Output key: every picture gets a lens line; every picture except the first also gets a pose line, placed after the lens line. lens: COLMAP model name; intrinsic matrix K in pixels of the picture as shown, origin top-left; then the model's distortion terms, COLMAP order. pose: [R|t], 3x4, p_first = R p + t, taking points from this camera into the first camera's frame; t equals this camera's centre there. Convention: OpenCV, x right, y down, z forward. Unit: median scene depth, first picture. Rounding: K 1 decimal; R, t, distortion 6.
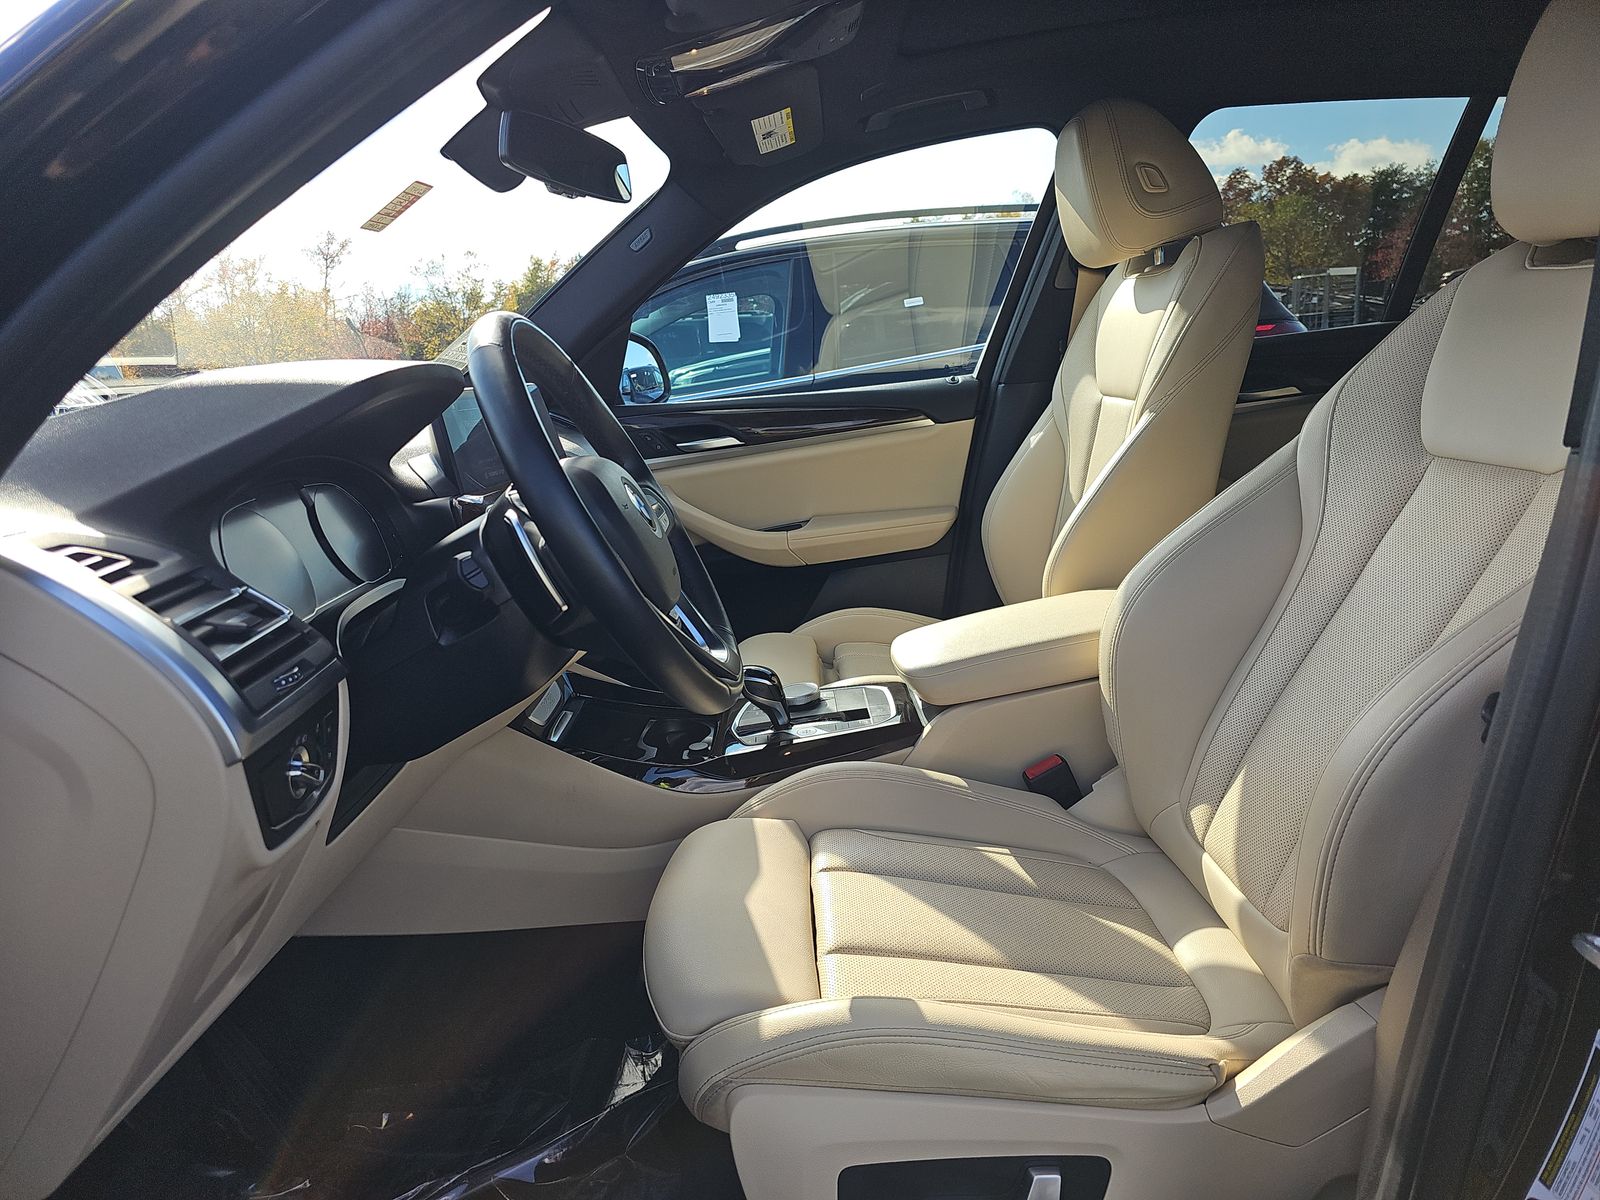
lens RADIAL K [[1089.9, 0, 777.0], [0, 1089.9, 602.8], [0, 0, 1]] dist [0.084329, -0.083716]
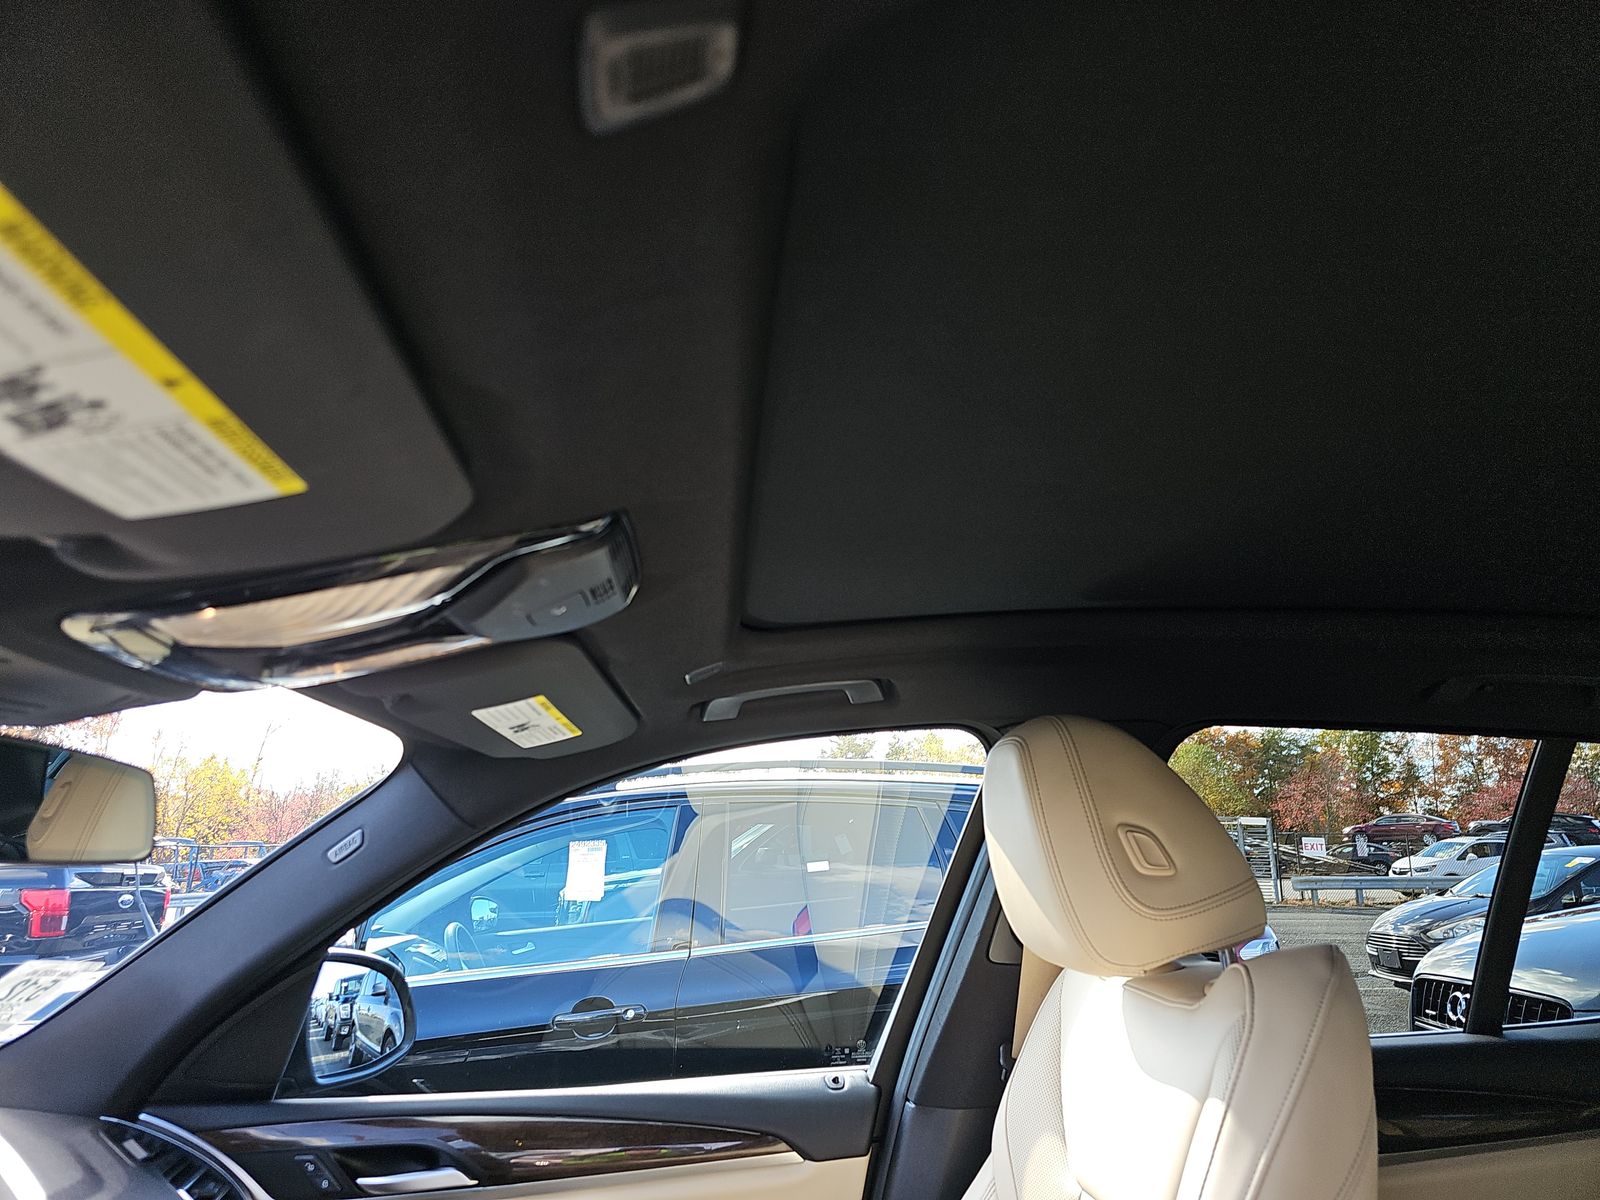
lens RADIAL K [[1065.6, 0, 800.0], [0, 1065.6, 600.0], [0, 0, 1]] dist [0.036740, -0.000388]
pose [[0.994843, 0.082136, 0.059500, 0.081647], [-0.048164, 0.898878, -0.435544, -0.185238], [-0.089257, 0.430432, 0.898199, 0.331523]]
